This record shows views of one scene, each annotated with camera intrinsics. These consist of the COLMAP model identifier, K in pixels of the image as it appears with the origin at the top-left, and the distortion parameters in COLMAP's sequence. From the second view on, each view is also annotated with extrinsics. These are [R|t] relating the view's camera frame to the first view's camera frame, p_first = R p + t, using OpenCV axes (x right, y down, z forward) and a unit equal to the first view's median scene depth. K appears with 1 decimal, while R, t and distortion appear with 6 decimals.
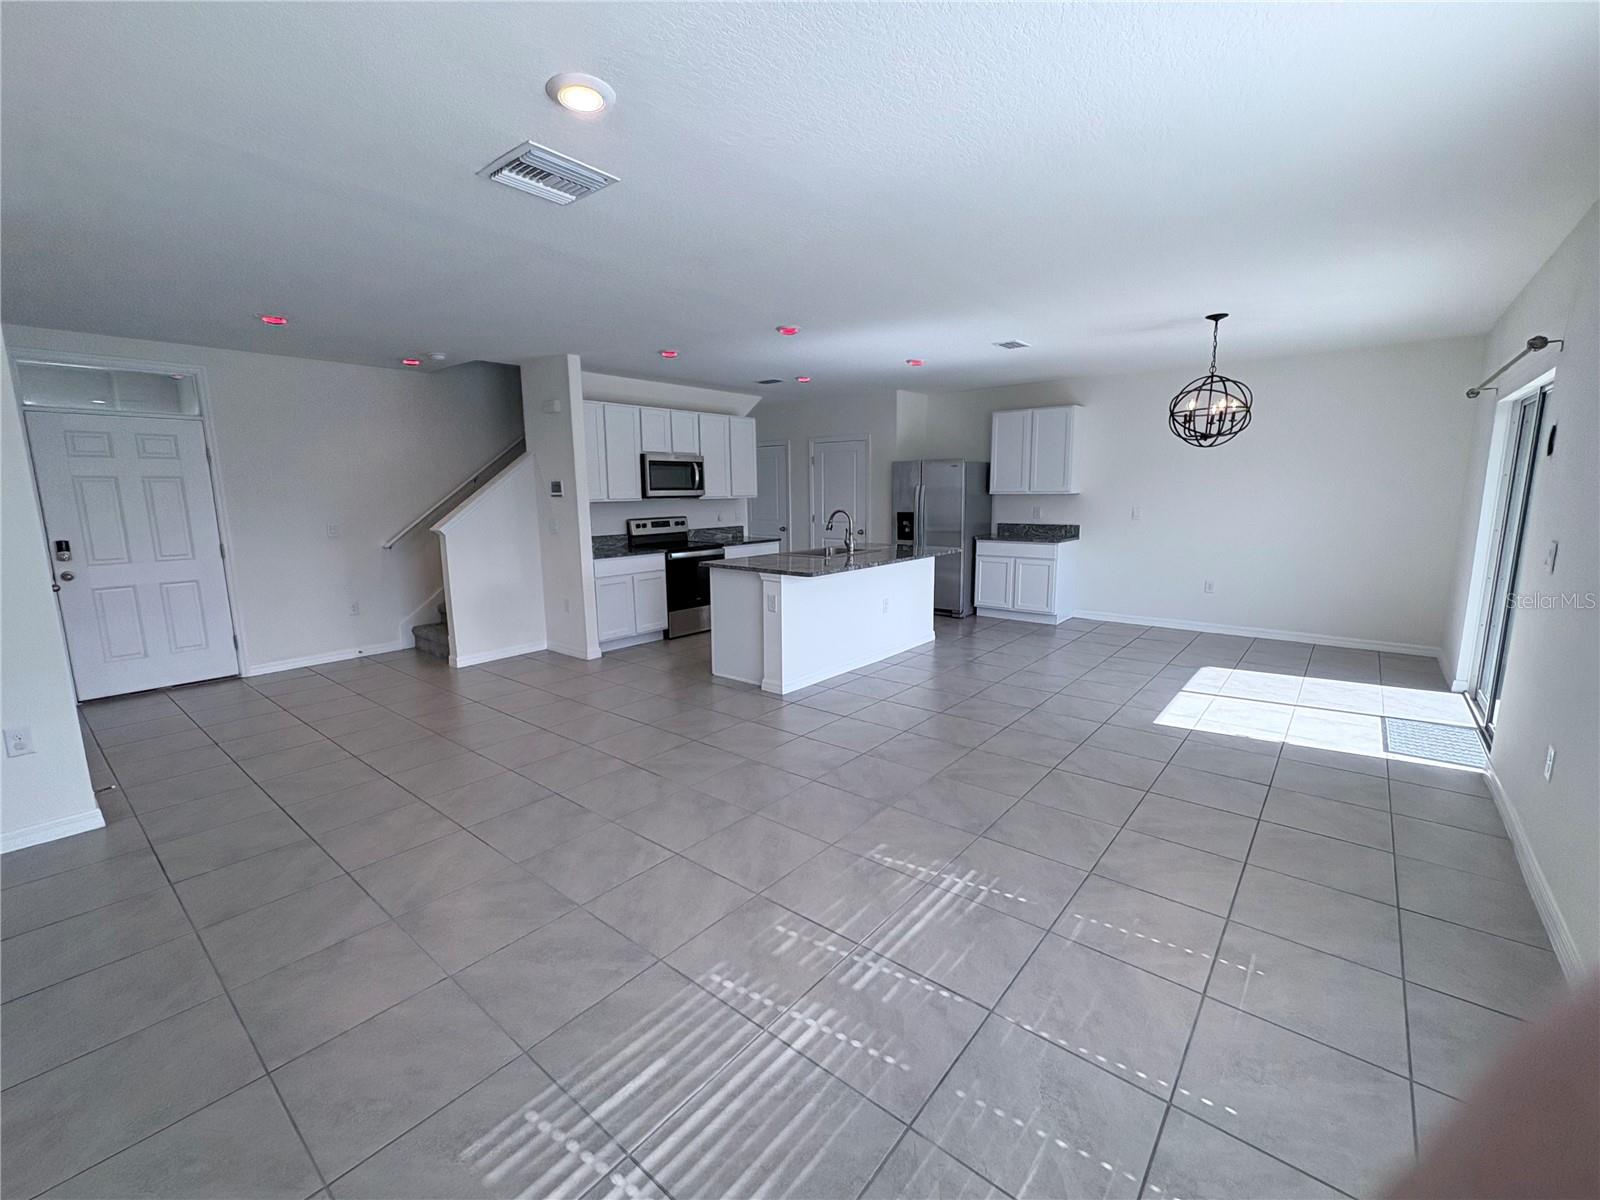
lens RADIAL K [[676.3, 0, 800.0], [0, 676.3, 600.0], [0, 0, 1]] dist [0.000163, 0.000020]
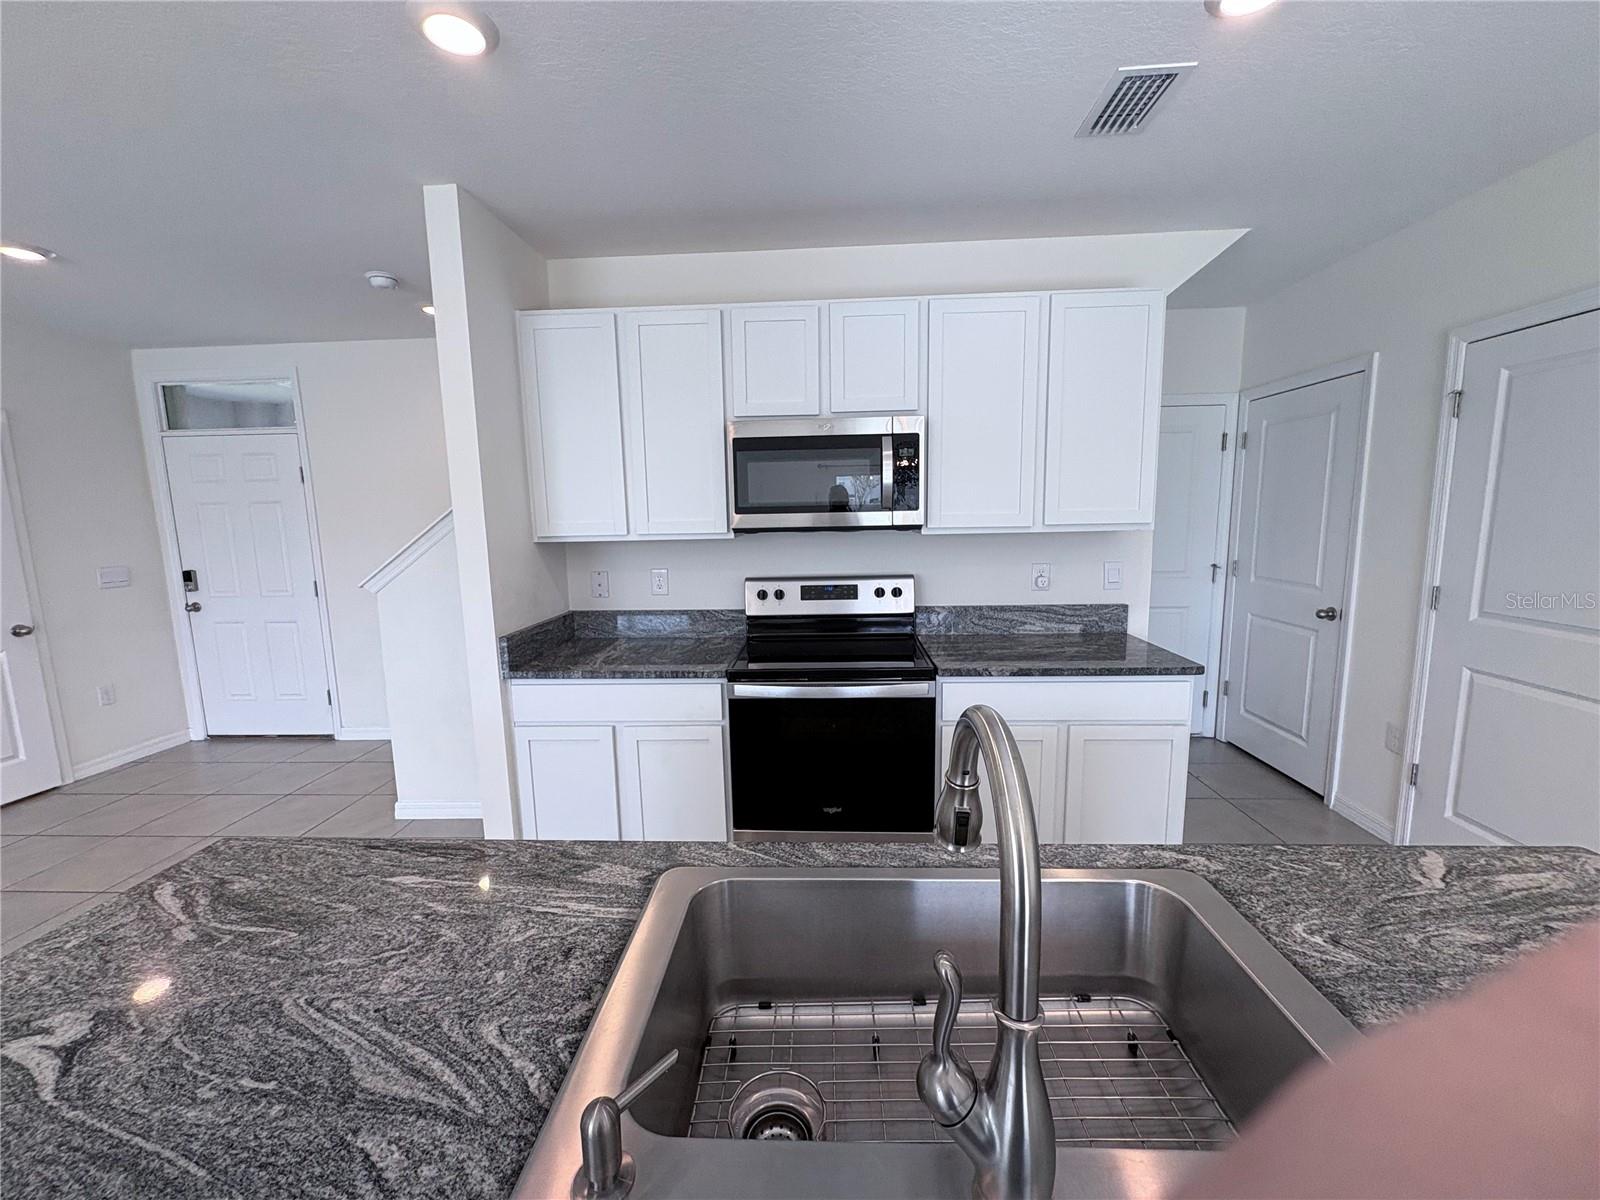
lens RADIAL K [[638.0, 0, 800.0], [0, 638.0, 600.0], [0, 0, 1]] dist [-0.000767, -0.000097]
pose [[0.595534, 0.108669, -0.795946, 0.101648], [-0.116925, 0.991983, 0.047949, -0.128632], [0.794775, 0.064511, 0.603465, 0.772999]]
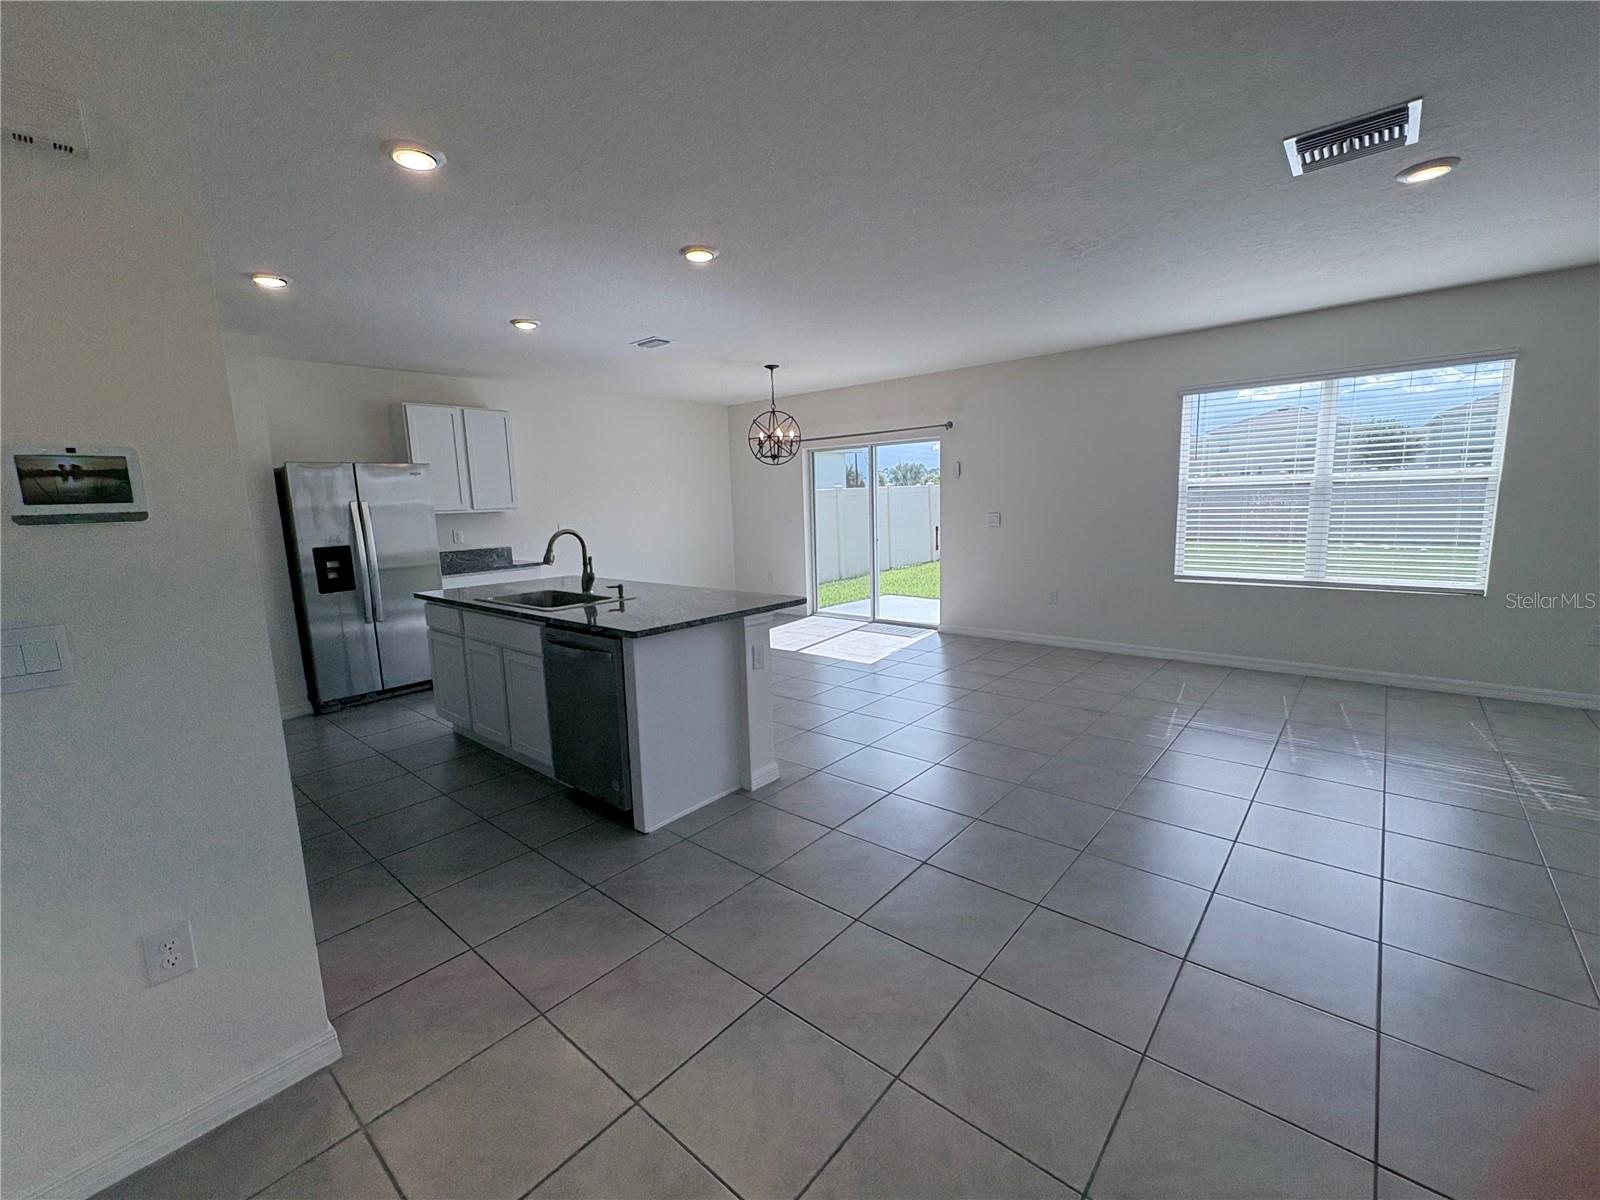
lens RADIAL K [[664.8, 0, 794.8], [0, 664.8, 609.3], [0, 0, 1]] dist [-0.019443, 0.000150]
pose [[0.024750, -0.149020, 0.988524, -0.481611], [0.193505, 0.970840, 0.141509, -0.088533], [-0.980787, 0.187782, 0.052864, 0.646662]]
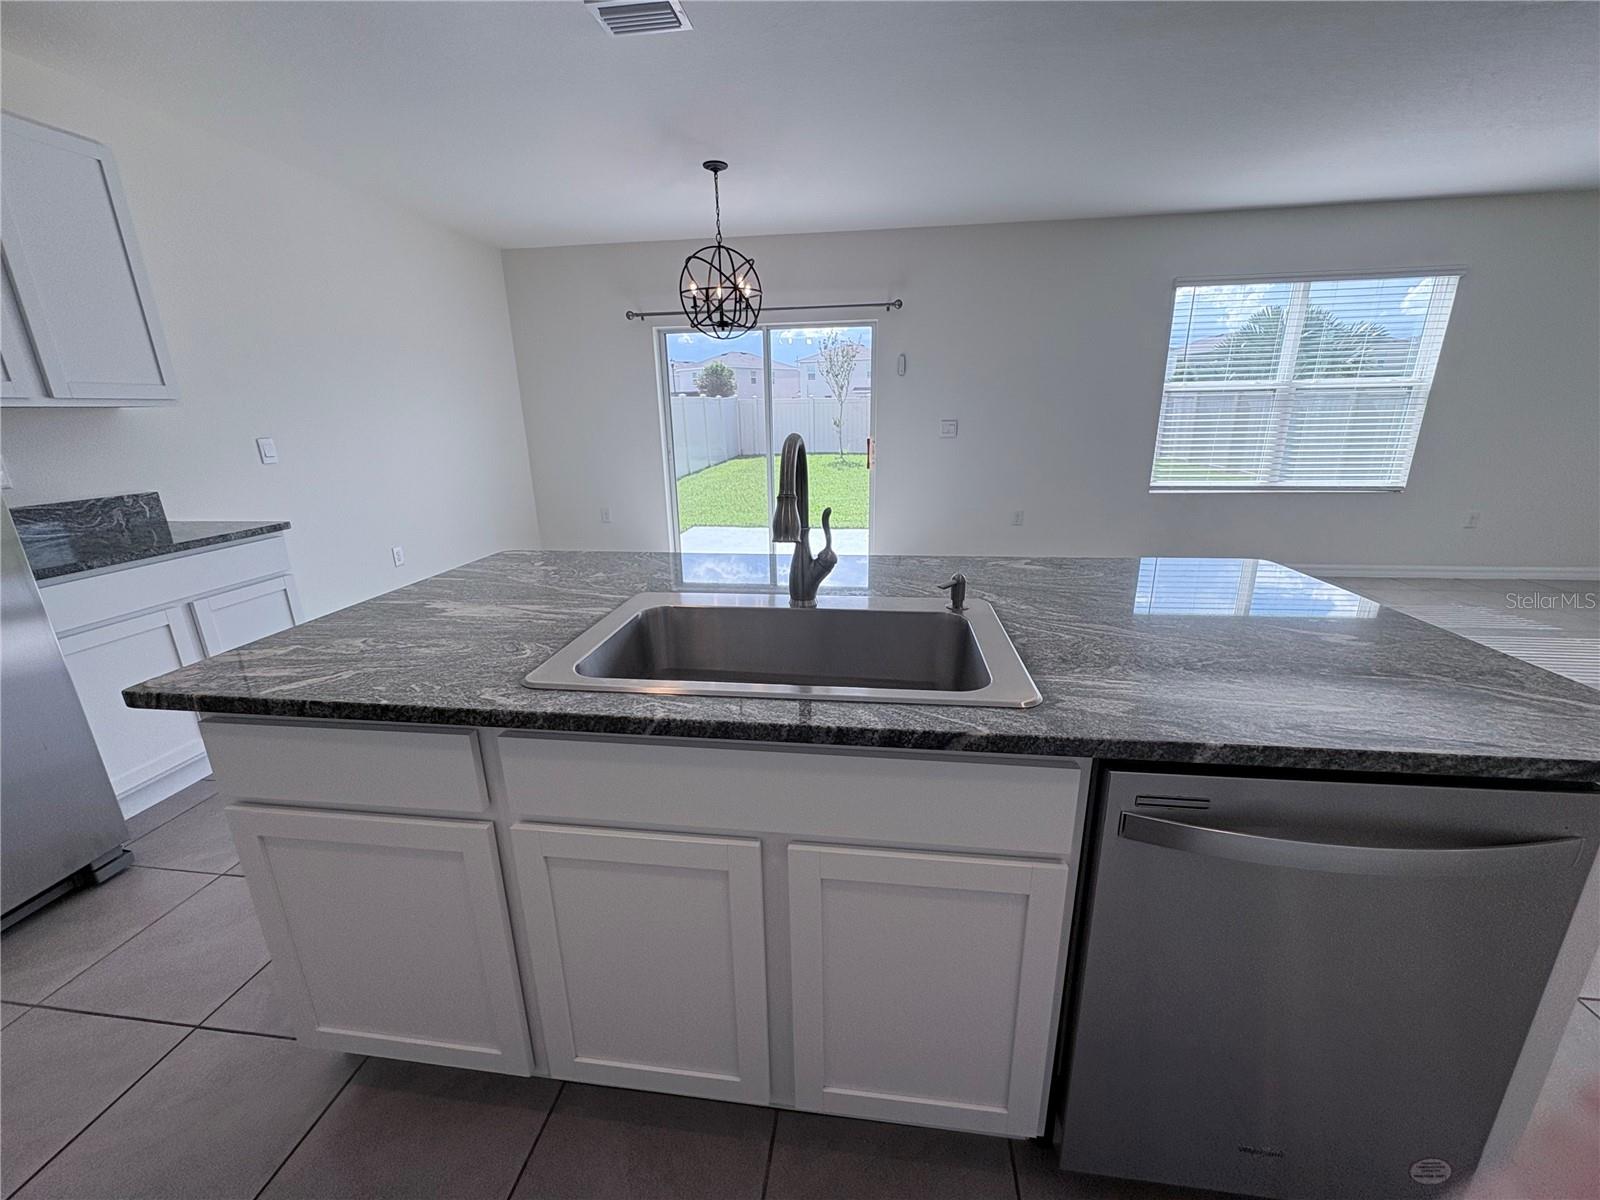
lens RADIAL K [[638.0, 0, 800.0], [0, 638.0, 600.0], [0, 0, 1]] dist [-0.000767, -0.000097]
pose [[-0.528326, -0.223768, 0.819023, -0.106398], [0.161745, 0.920452, 0.355817, -0.133418], [-0.833493, 0.320461, -0.450106, 0.938048]]
